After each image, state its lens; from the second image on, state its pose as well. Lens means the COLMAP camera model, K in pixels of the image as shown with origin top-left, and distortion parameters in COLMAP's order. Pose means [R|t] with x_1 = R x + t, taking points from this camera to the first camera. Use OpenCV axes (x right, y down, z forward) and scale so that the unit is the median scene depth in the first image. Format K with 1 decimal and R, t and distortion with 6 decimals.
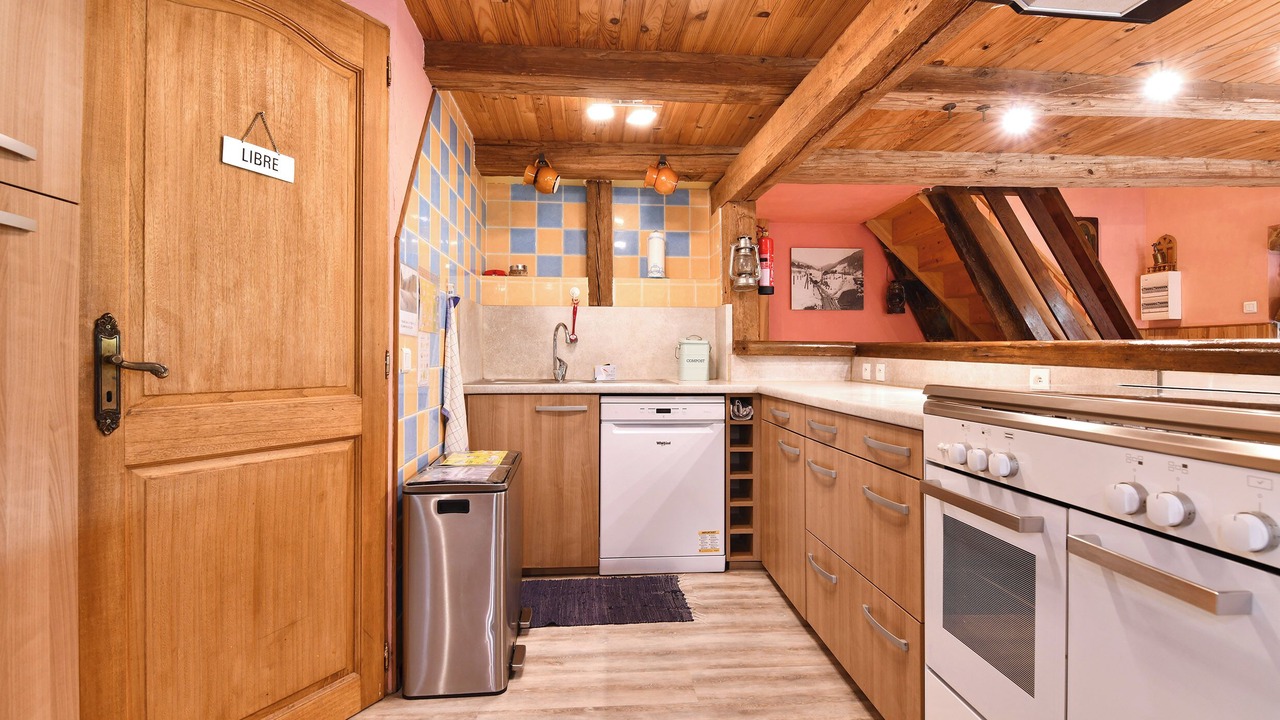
lens RADIAL K [[602.9, 0, 641.4], [0, 602.9, 352.6], [0, 0, 1]] dist [-0.005249, -0.006760]
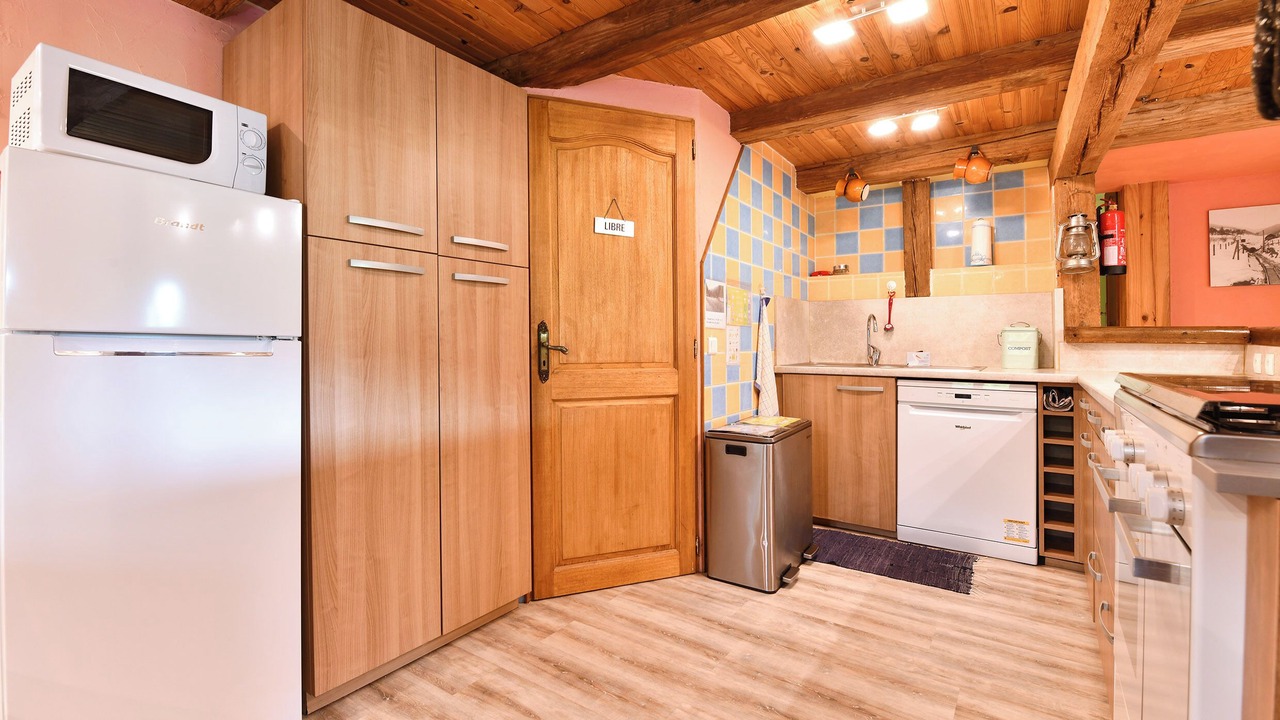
lens RADIAL K [[546.9, 0, 639.4], [0, 546.9, 355.3], [0, 0, 1]] dist [-0.015061, -0.001622]
pose [[0.775586, 0.014961, -0.631064, 0.277917], [0.002081, 0.999653, 0.026257, 0.000536], [0.631238, -0.021678, 0.775286, -0.110712]]
